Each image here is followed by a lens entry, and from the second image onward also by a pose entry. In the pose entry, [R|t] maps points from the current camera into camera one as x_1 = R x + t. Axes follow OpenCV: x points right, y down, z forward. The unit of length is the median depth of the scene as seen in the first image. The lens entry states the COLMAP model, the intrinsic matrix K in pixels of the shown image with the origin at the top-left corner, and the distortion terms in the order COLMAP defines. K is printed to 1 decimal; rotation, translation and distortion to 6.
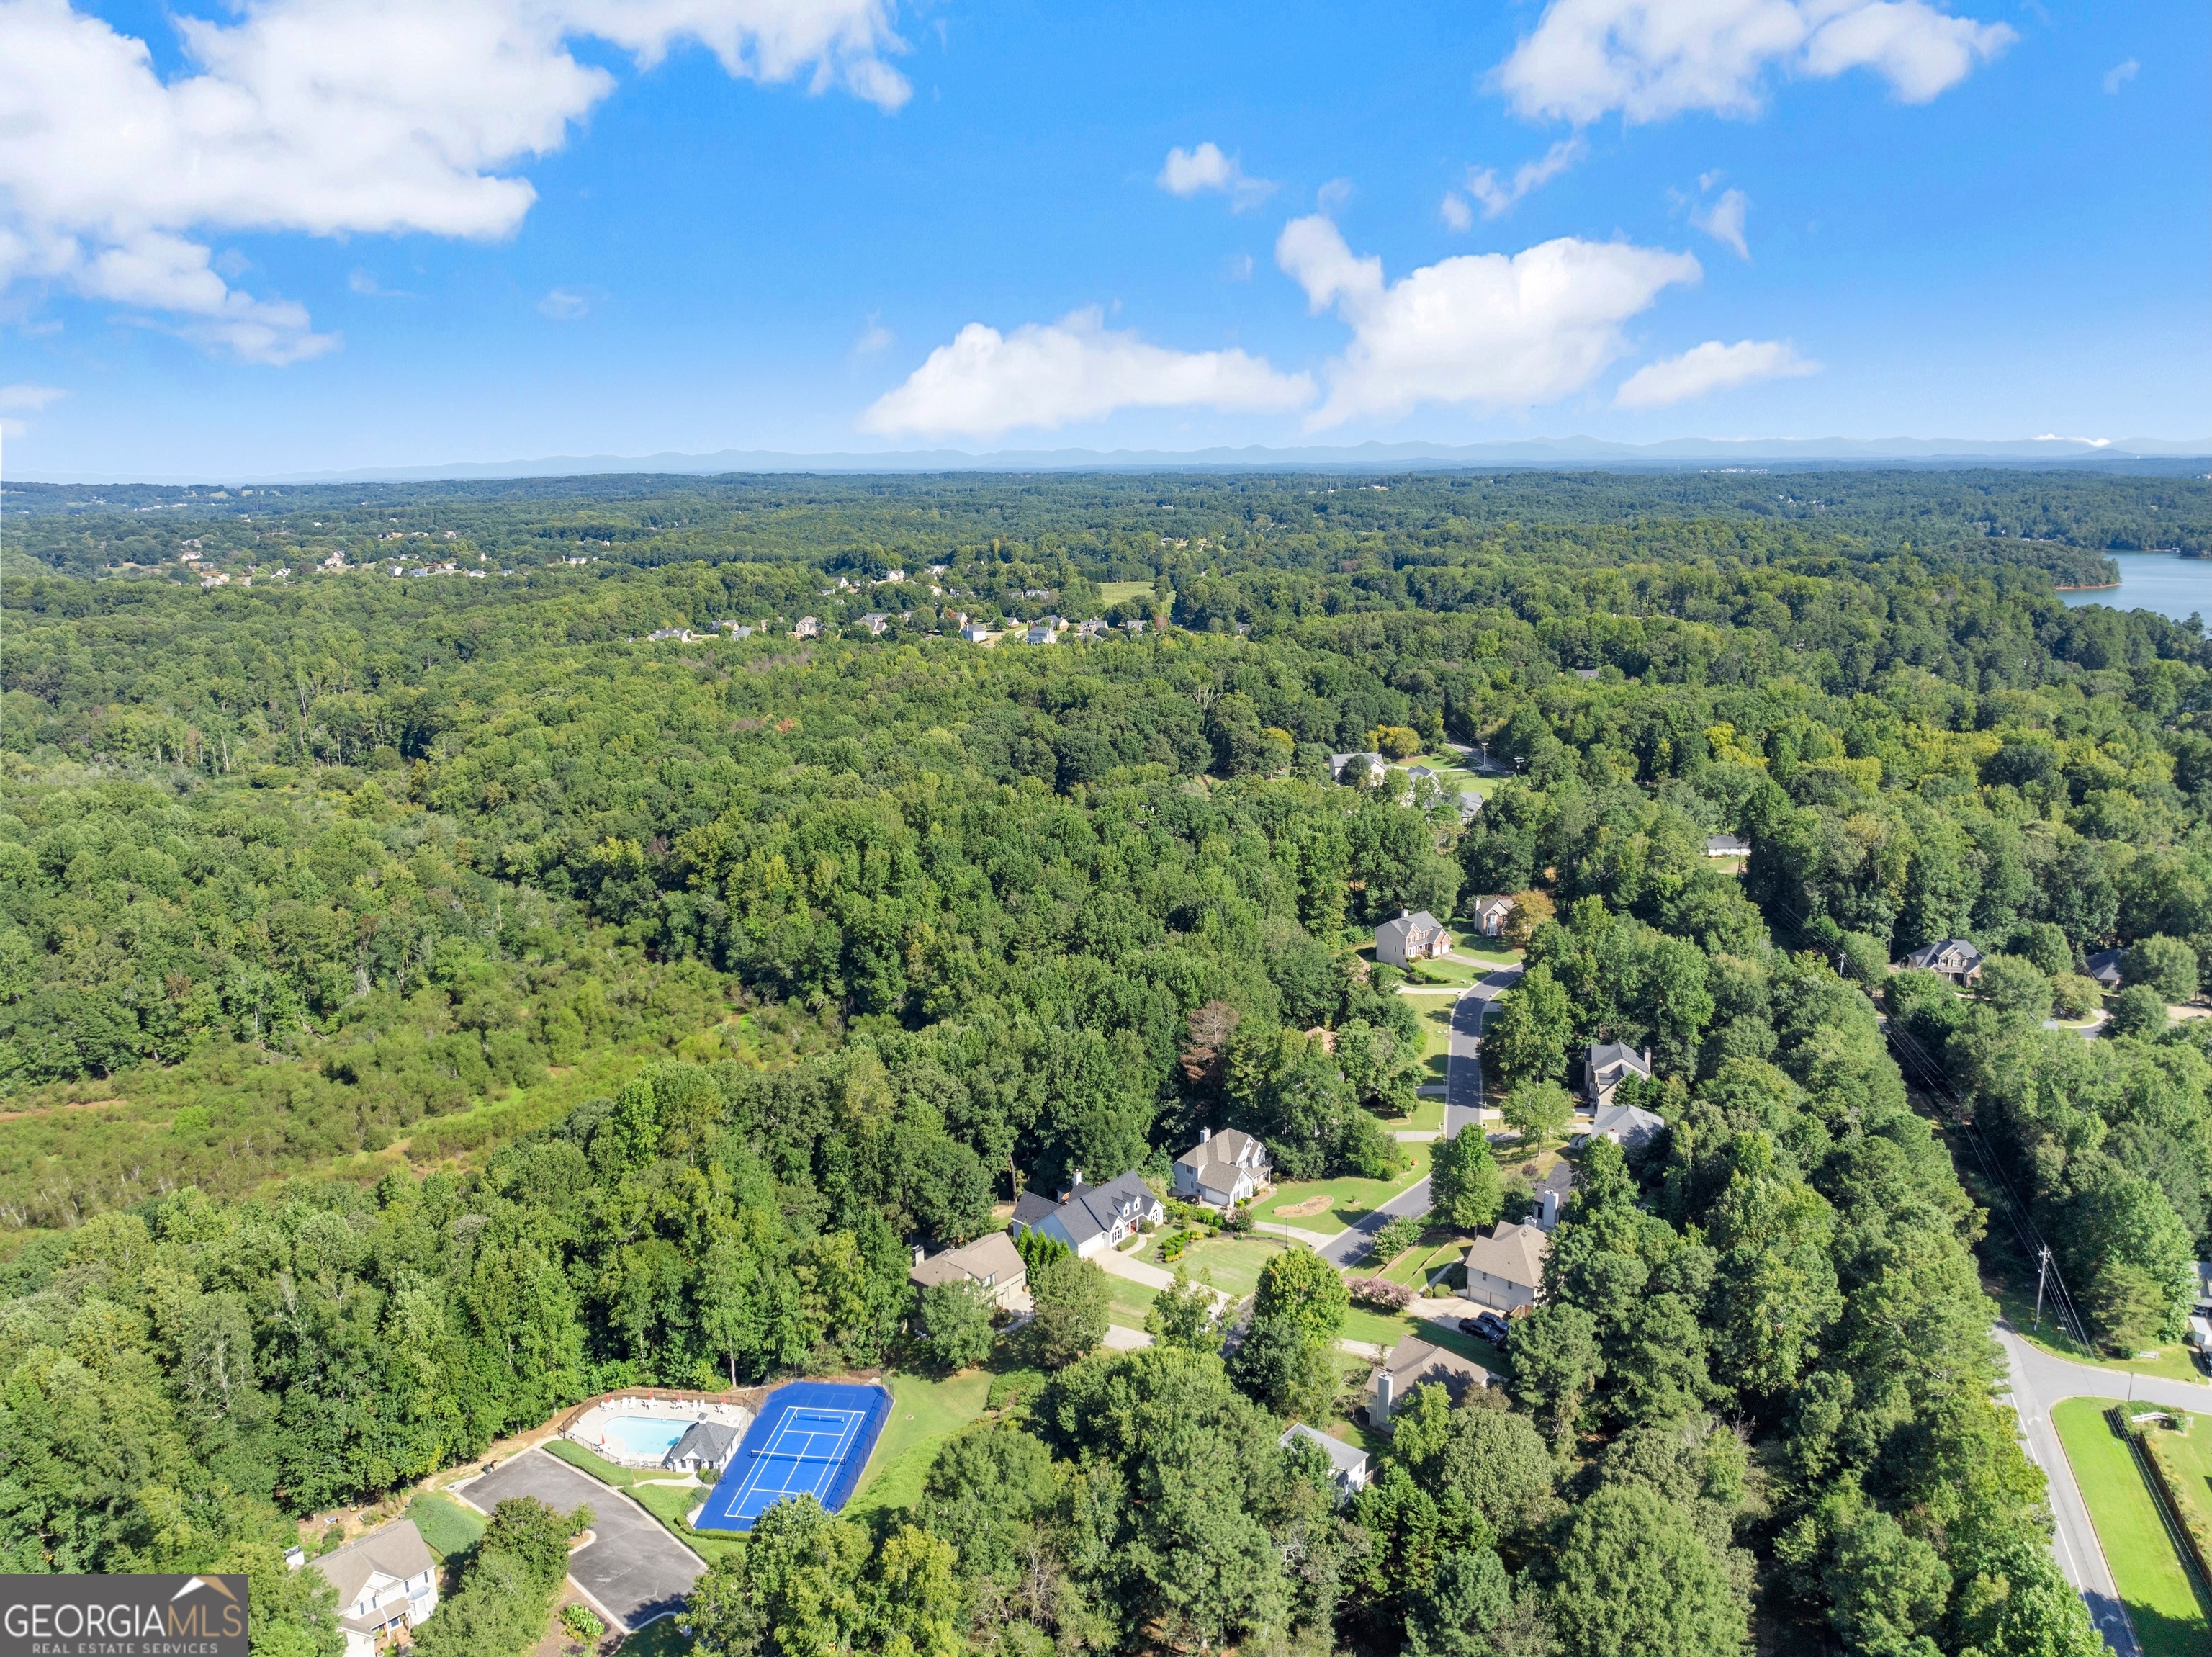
lens RADIAL K [[1551.9, 0, 1105.2], [0, 1551.9, 820.1], [0, 0, 1]] dist [0.000239, -0.068660]
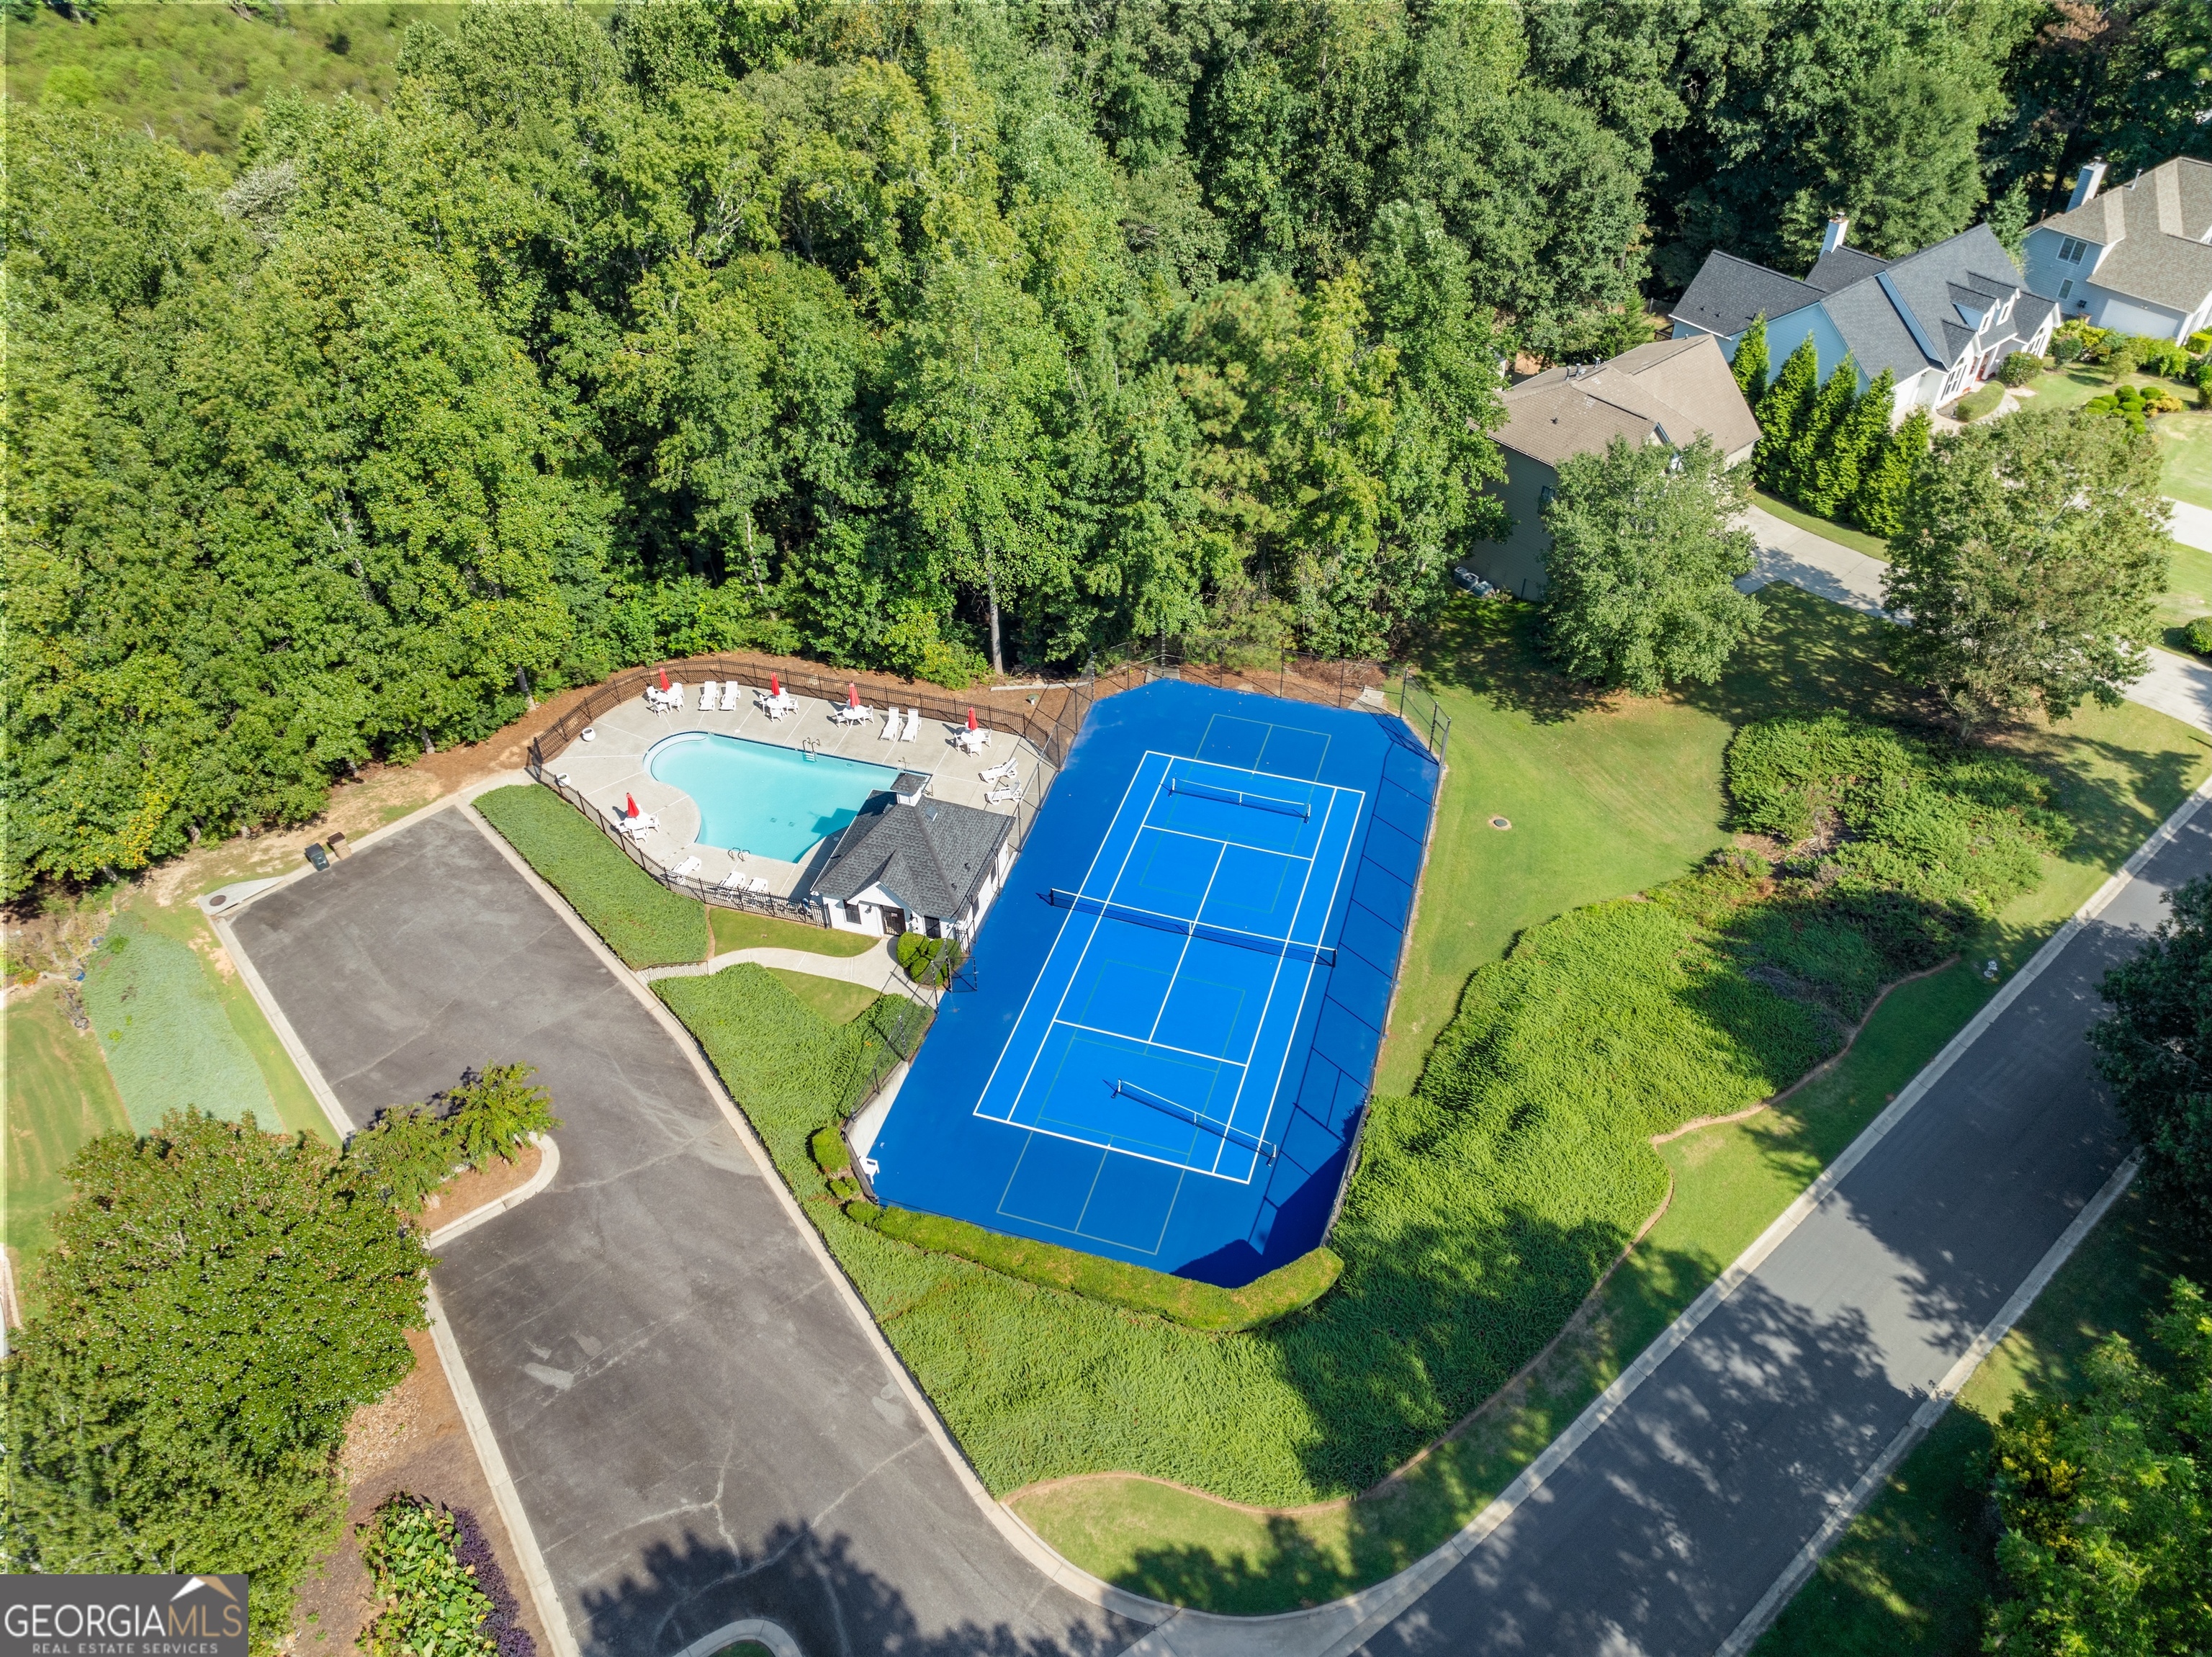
lens RADIAL K [[1551.9, 0, 1105.2], [0, 1551.9, 820.1], [0, 0, 1]] dist [0.000239, -0.068660]
pose [[0.986024, 0.114773, -0.120762, -0.165071], [-0.042603, 0.874455, 0.483232, 0.214488], [0.161063, -0.471333, 0.867124, 0.663413]]
